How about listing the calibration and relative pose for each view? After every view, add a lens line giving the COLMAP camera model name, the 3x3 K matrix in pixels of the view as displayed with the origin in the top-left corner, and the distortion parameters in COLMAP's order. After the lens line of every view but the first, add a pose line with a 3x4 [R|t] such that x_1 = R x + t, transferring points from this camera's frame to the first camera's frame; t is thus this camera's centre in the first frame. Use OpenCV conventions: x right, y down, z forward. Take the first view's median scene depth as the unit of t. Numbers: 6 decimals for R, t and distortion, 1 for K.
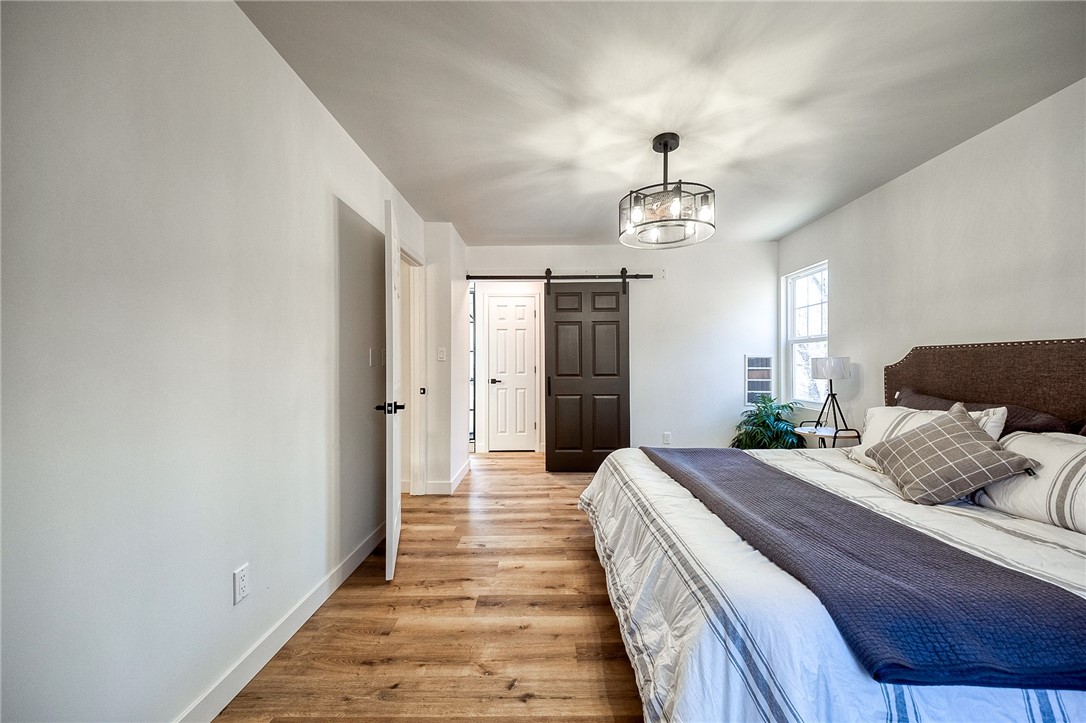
lens RADIAL K [[416.0, 0, 541.8], [0, 416.0, 362.2], [0, 0, 1]] dist [-0.000045, 0.000118]
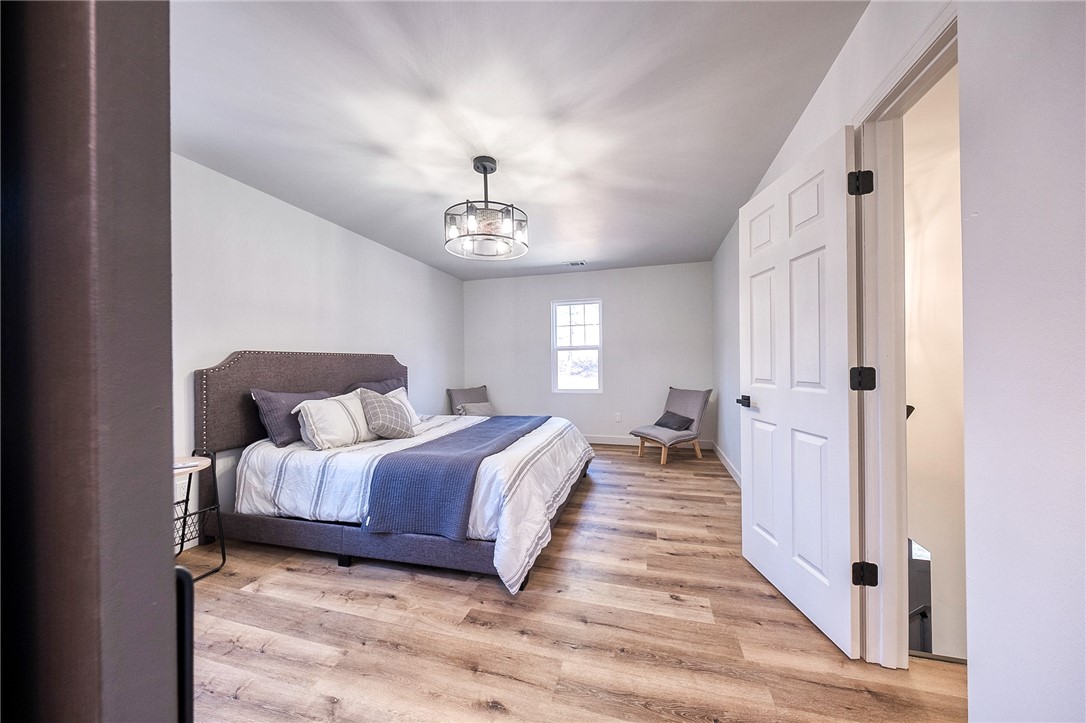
lens RADIAL K [[382.2, 0, 537.8], [0, 382.2, 363.6], [0, 0, 1]] dist [0.000354, 0.000031]
pose [[-0.962676, 0.013416, 0.270324, -0.116446], [0.012698, 0.999910, -0.004405, 0.012012], [-0.270358, -0.000808, -0.962759, 2.098206]]
